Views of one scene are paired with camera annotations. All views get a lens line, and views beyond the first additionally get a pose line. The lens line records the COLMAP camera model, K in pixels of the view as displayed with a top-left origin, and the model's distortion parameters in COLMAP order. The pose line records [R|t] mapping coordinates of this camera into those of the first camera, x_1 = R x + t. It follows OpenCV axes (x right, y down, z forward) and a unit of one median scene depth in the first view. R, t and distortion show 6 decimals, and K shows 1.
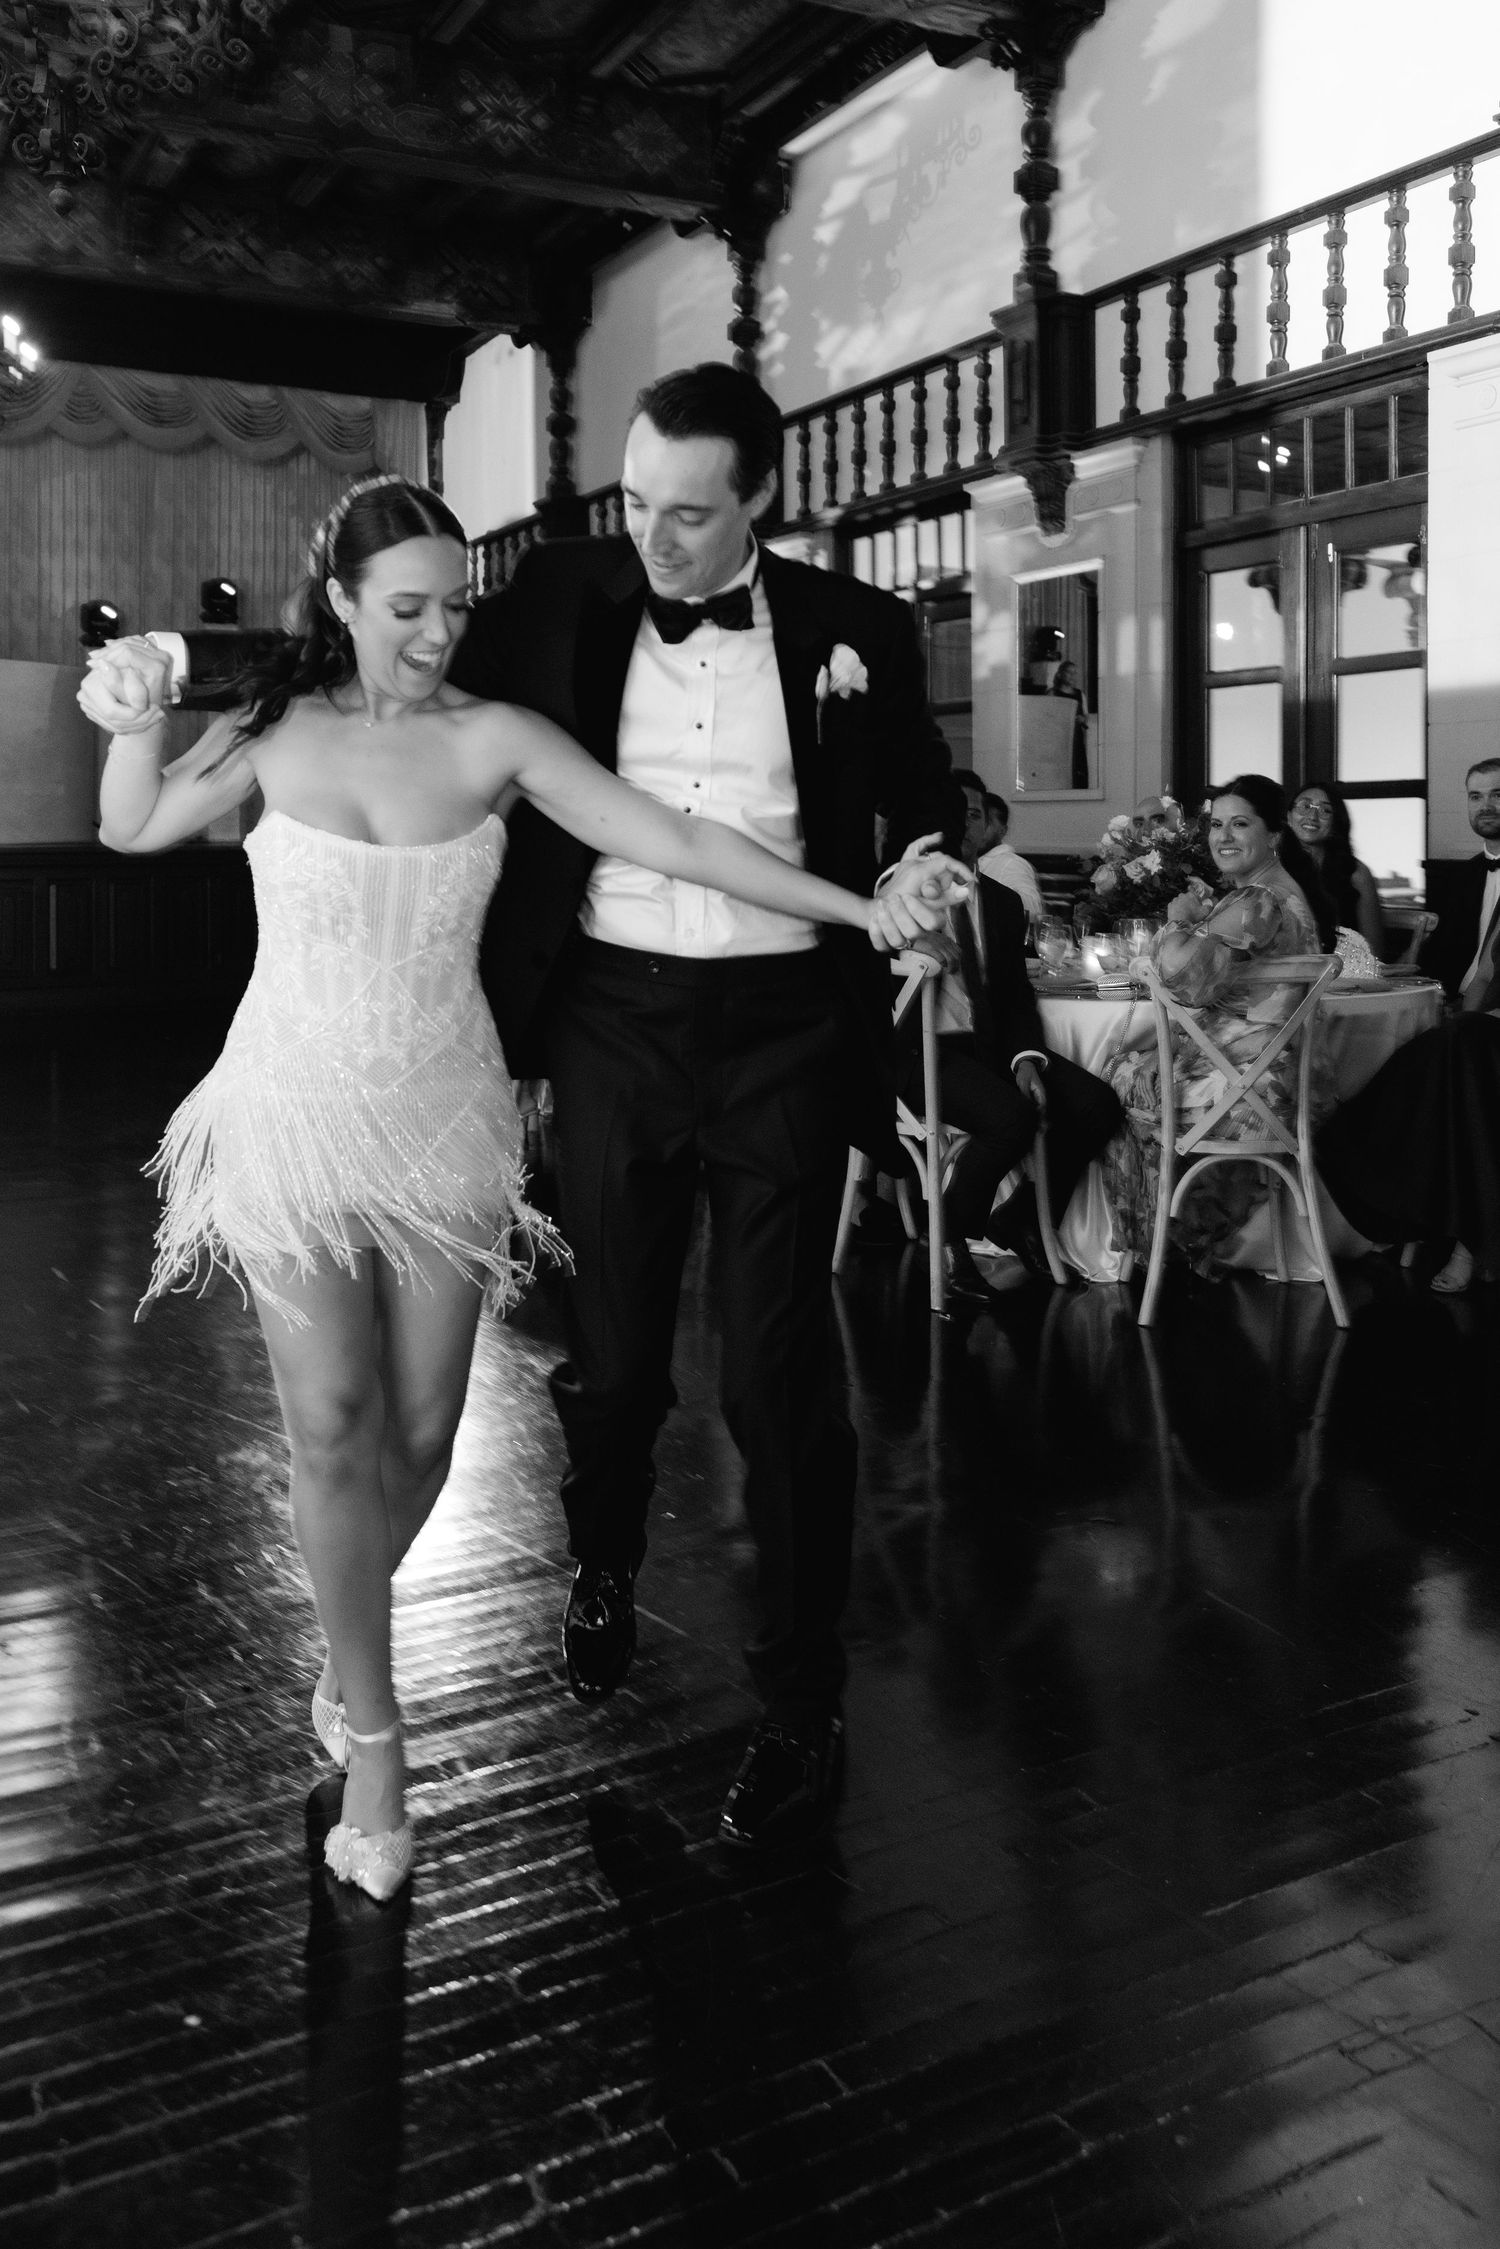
lens RADIAL K [[1896.0, 0, 738.0], [0, 1896.0, 853.5], [0, 0, 1]] dist [0.007299, -0.002286]
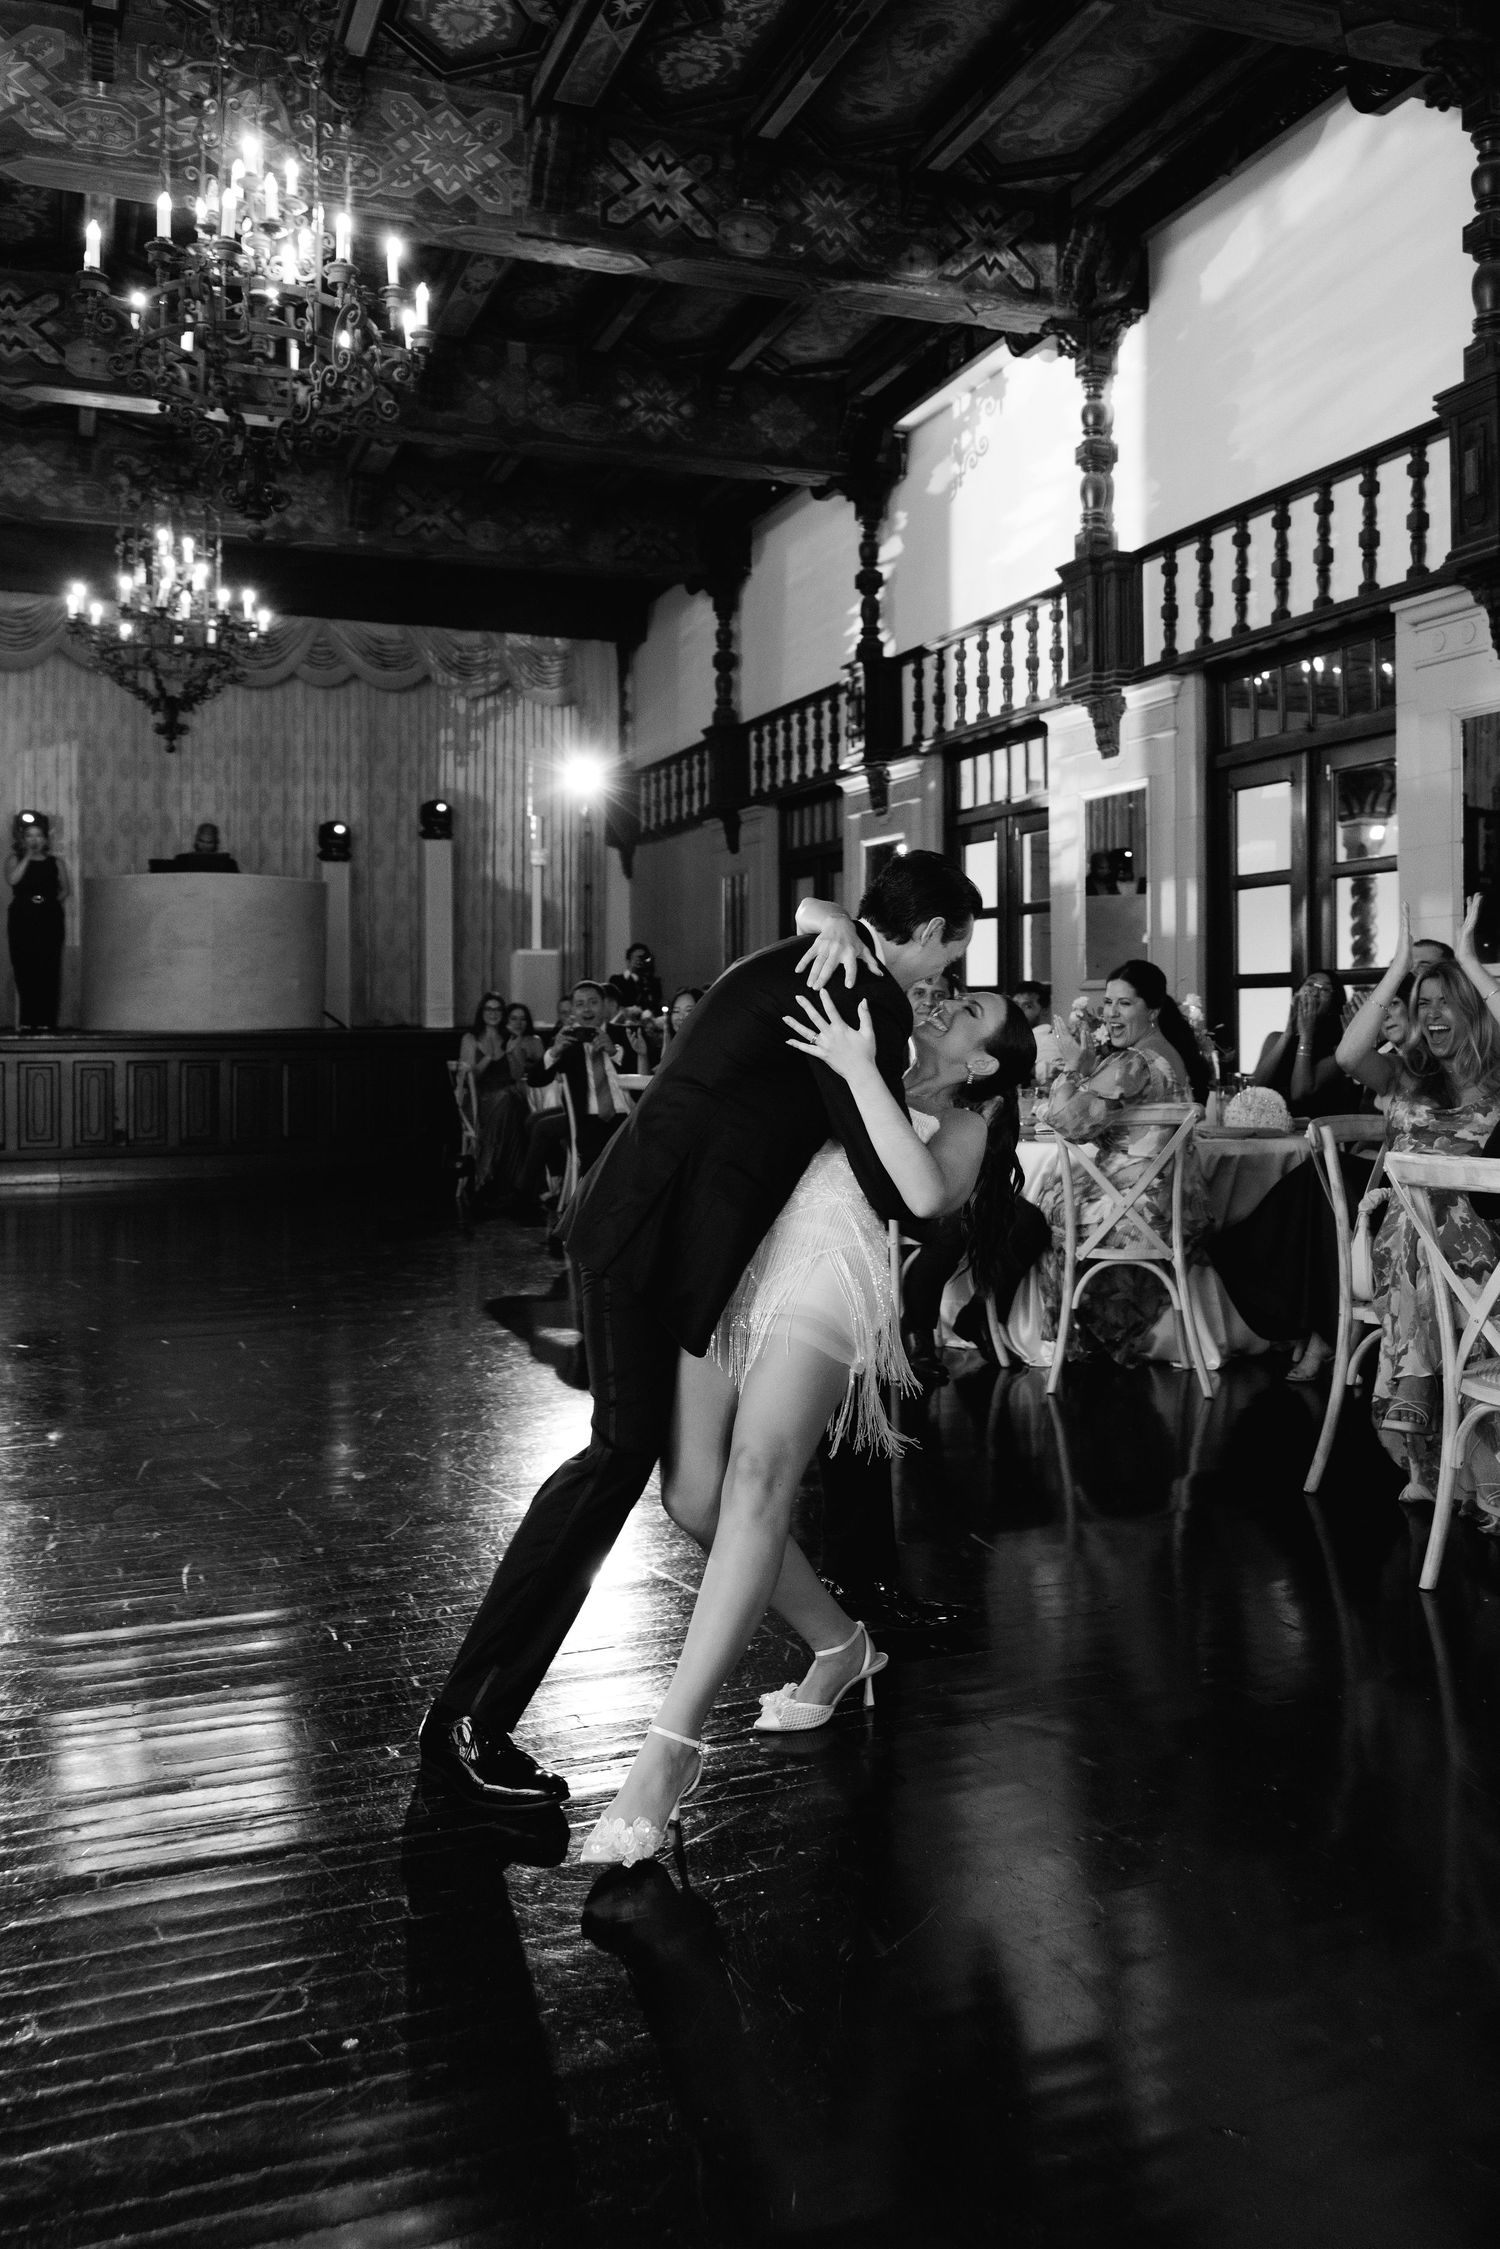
lens RADIAL K [[1799.7, 0, 738.4], [0, 1799.7, 1005.1], [0, 0, 1]] dist [0.012497, -0.003007]
pose [[0.992985, -0.002558, -0.118215, 0.071830], [-0.000065, 0.999754, -0.022179, 0.006814], [0.118243, 0.022031, 0.992740, -0.113046]]
